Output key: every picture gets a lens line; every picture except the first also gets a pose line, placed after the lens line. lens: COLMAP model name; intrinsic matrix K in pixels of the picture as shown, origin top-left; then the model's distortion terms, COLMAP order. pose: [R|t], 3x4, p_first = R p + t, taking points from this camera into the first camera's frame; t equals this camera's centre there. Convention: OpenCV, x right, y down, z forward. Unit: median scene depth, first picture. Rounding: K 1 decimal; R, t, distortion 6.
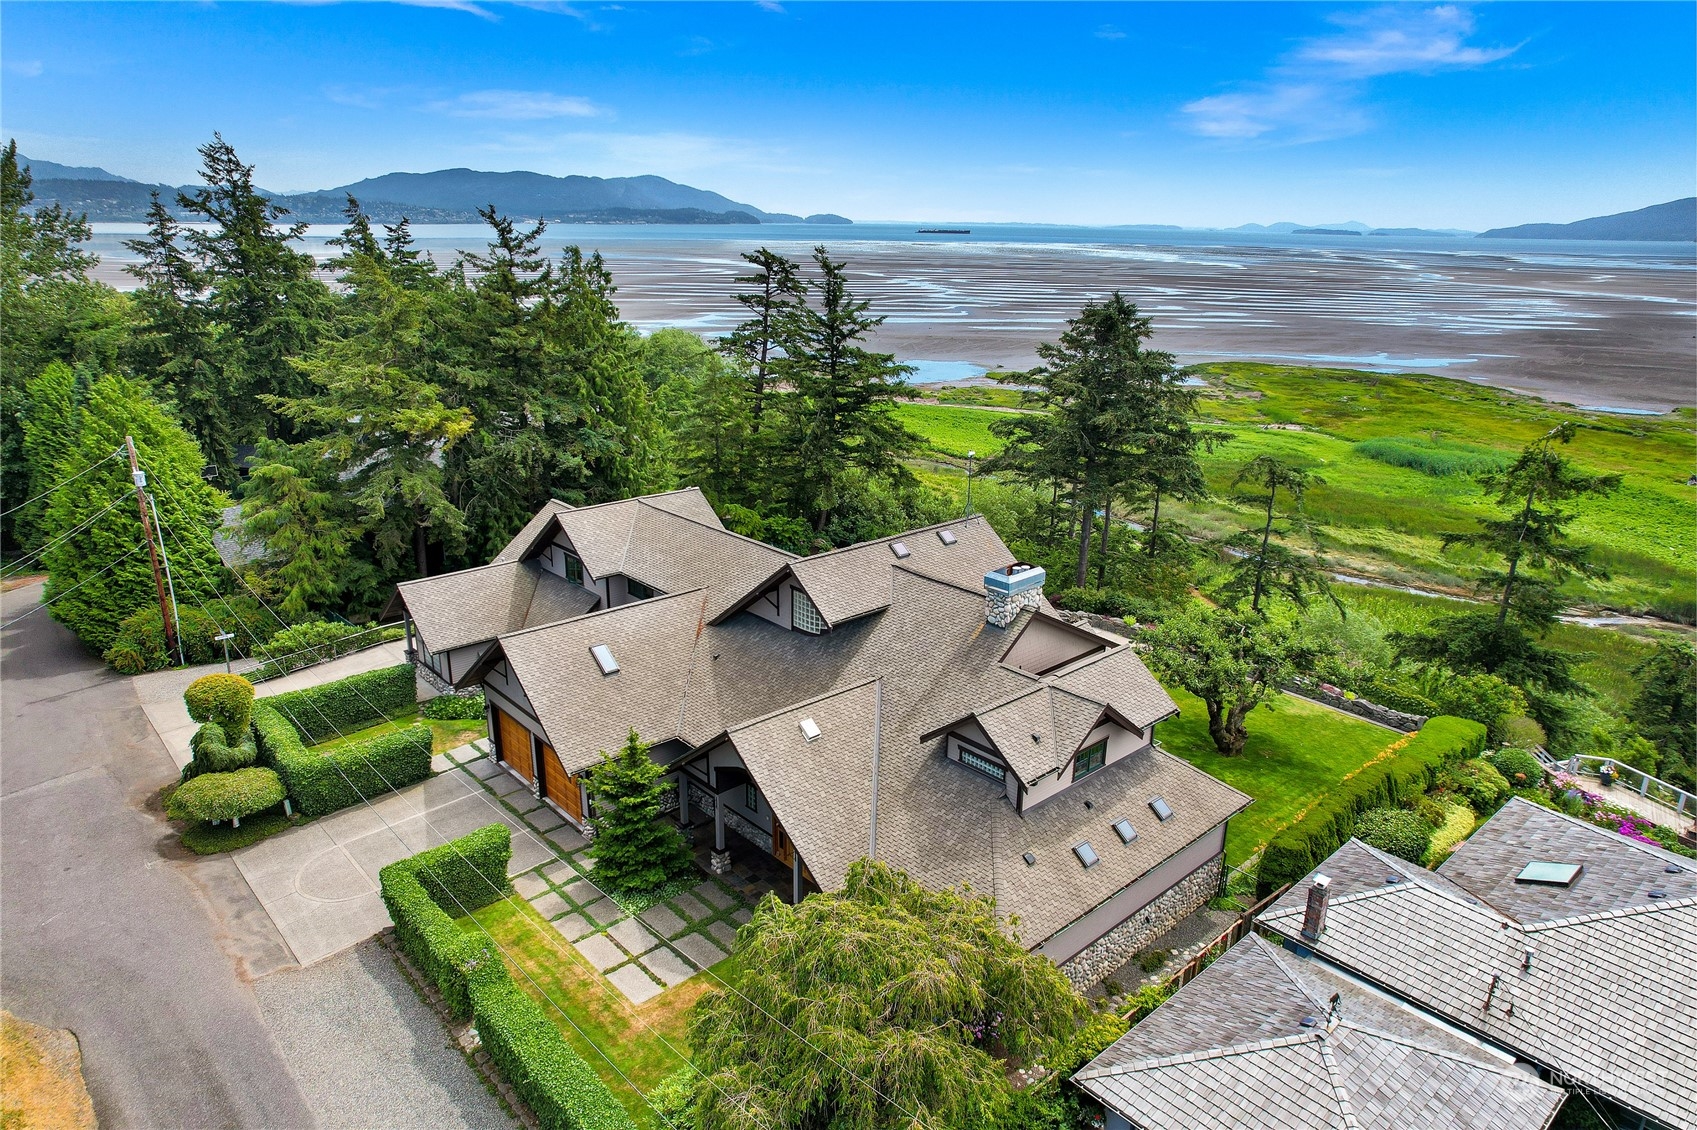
lens RADIAL K [[1080.7, 0, 848.5], [0, 1080.7, 565.0], [0, 0, 1]] dist [-0.066930, 0.039237]
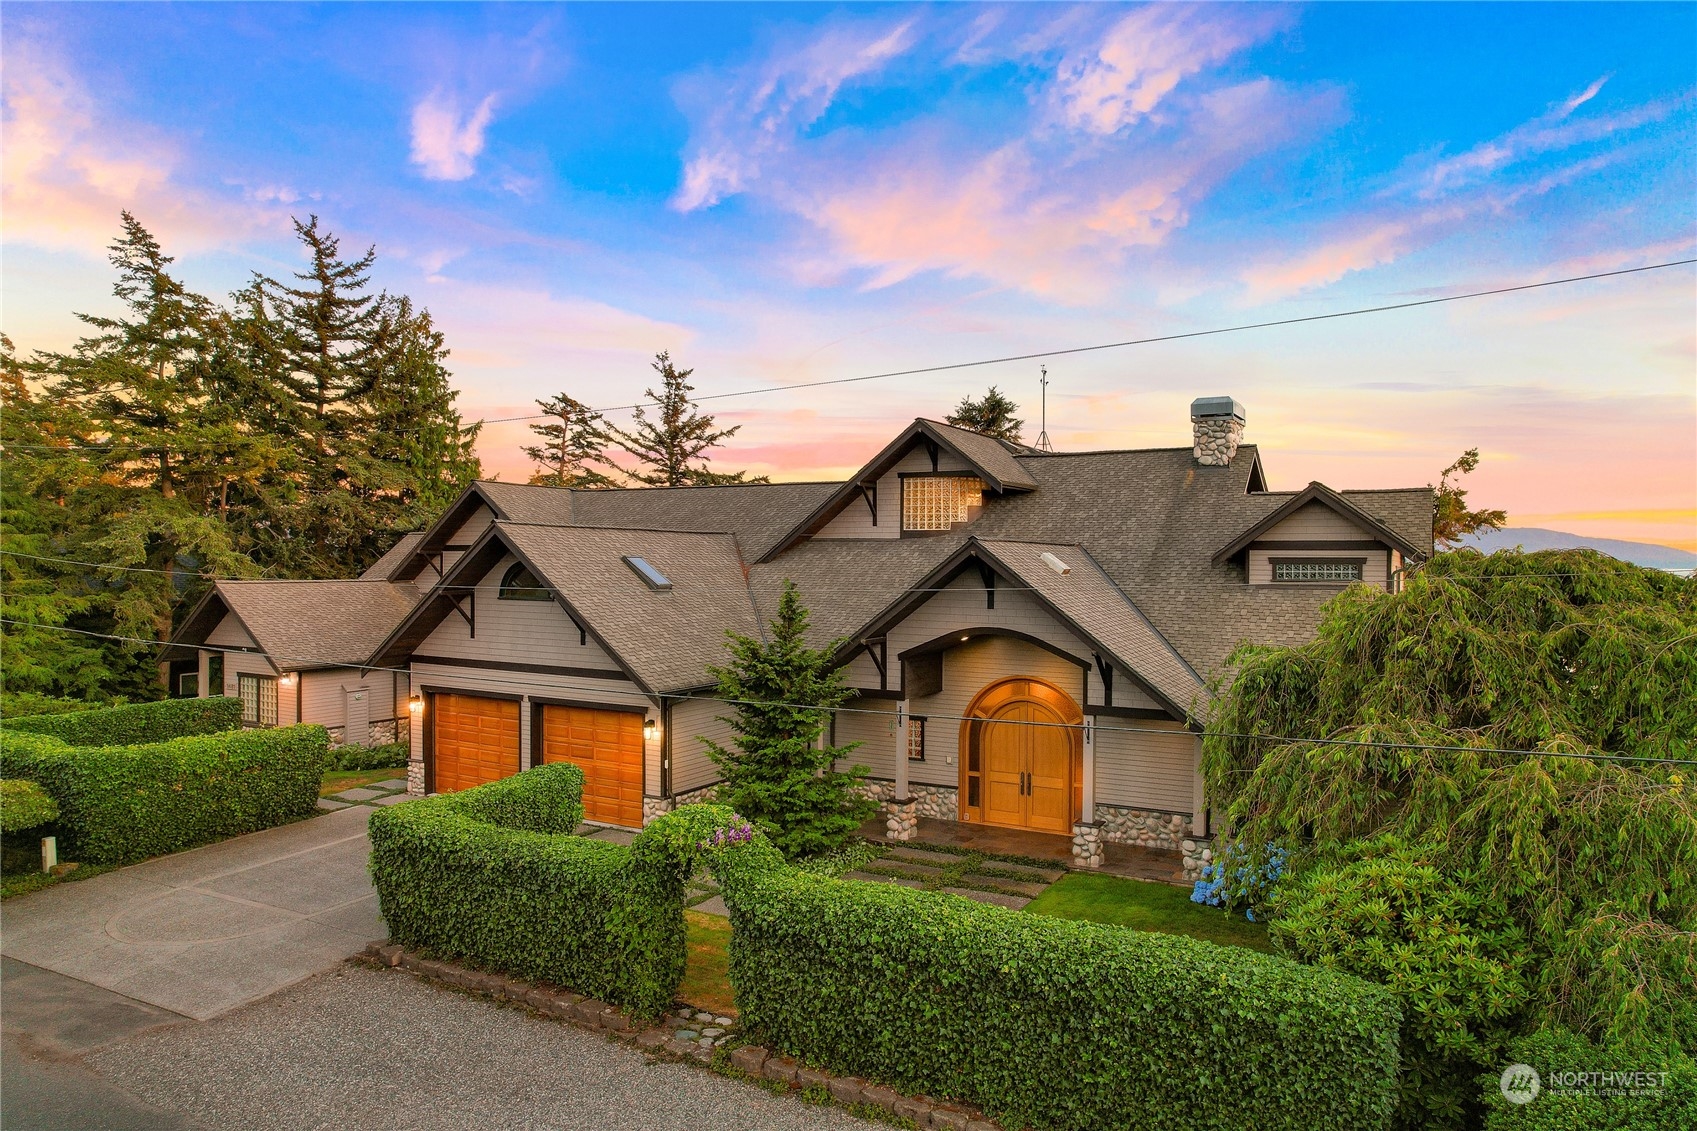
lens RADIAL K [[1088.8, 0, 848.5], [0, 1088.8, 565.5], [0, 0, 1]] dist [-0.158677, 0.159406]
pose [[0.947052, -0.009594, 0.320936, -0.189386], [0.108955, 0.949846, -0.293123, 0.170247], [-0.302027, 0.312570, 0.900600, 0.225001]]
